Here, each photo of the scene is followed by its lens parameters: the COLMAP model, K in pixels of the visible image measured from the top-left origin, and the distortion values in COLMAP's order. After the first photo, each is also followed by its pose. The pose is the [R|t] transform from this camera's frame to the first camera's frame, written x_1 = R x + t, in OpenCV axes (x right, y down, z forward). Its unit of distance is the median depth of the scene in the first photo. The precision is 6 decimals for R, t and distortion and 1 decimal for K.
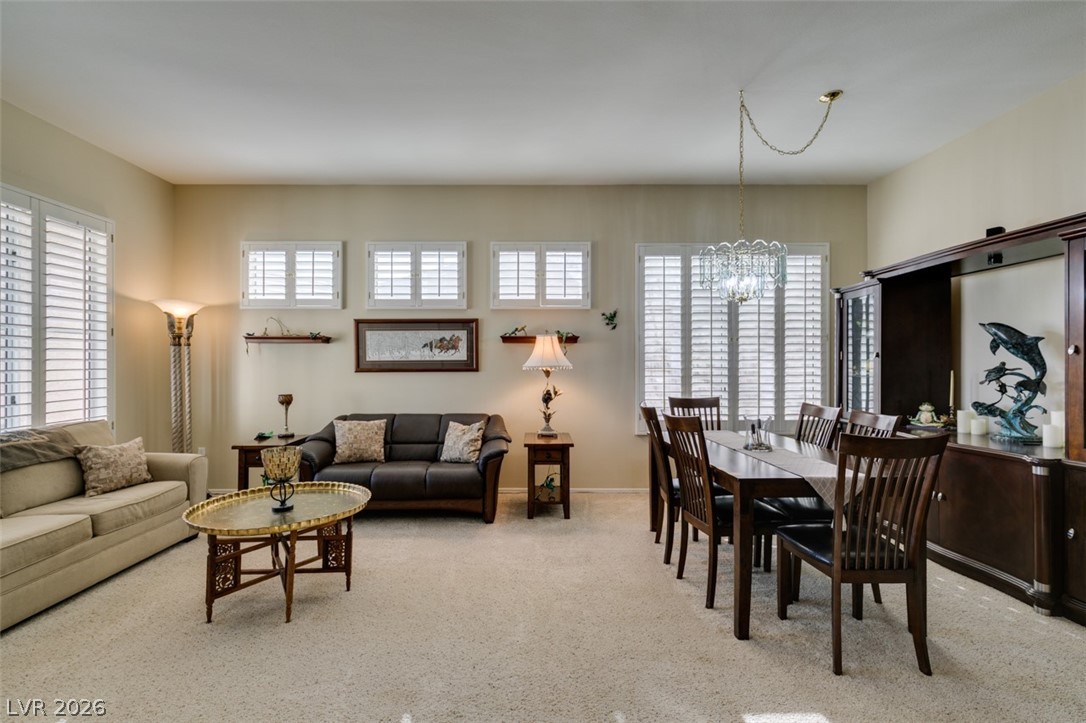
lens RADIAL K [[487.7, 0, 533.4], [0, 487.7, 364.2], [0, 0, 1]] dist [0.000377, 0.000306]
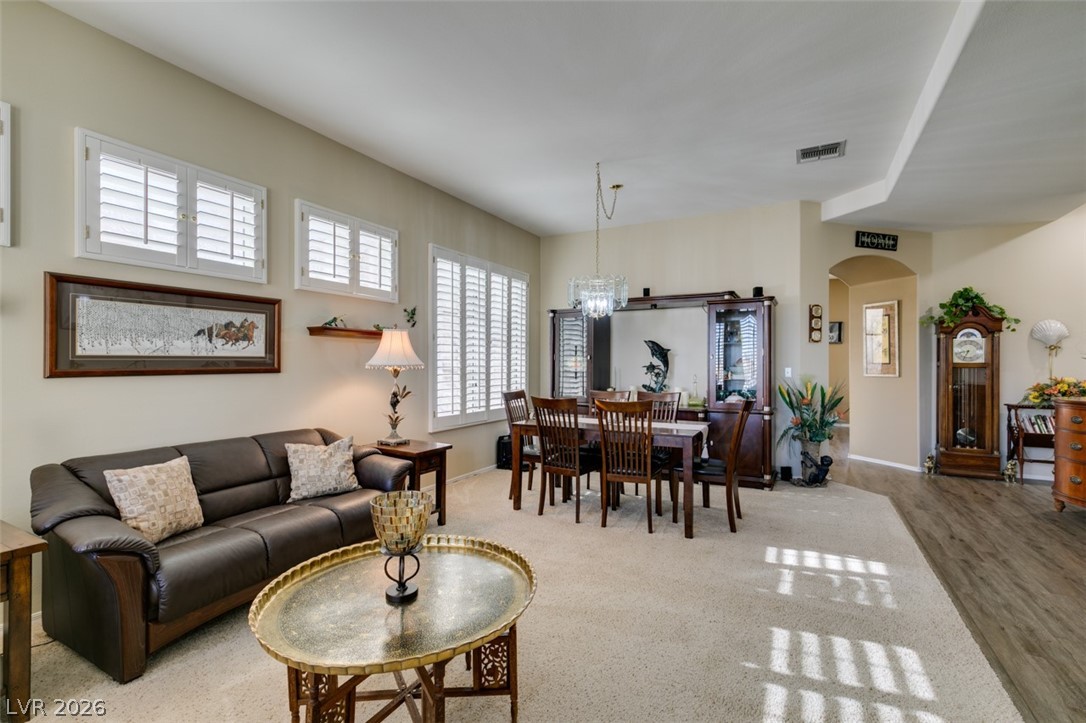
lens RADIAL K [[487.7, 0, 535.6], [0, 487.7, 362.2], [0, 0, 1]] dist [0.000377, 0.000306]
pose [[0.489338, 0.003552, 0.872087, -0.560845], [-0.000825, 0.999993, -0.003610, 0.001875], [-0.872094, 0.001047, 0.489337, 0.315777]]
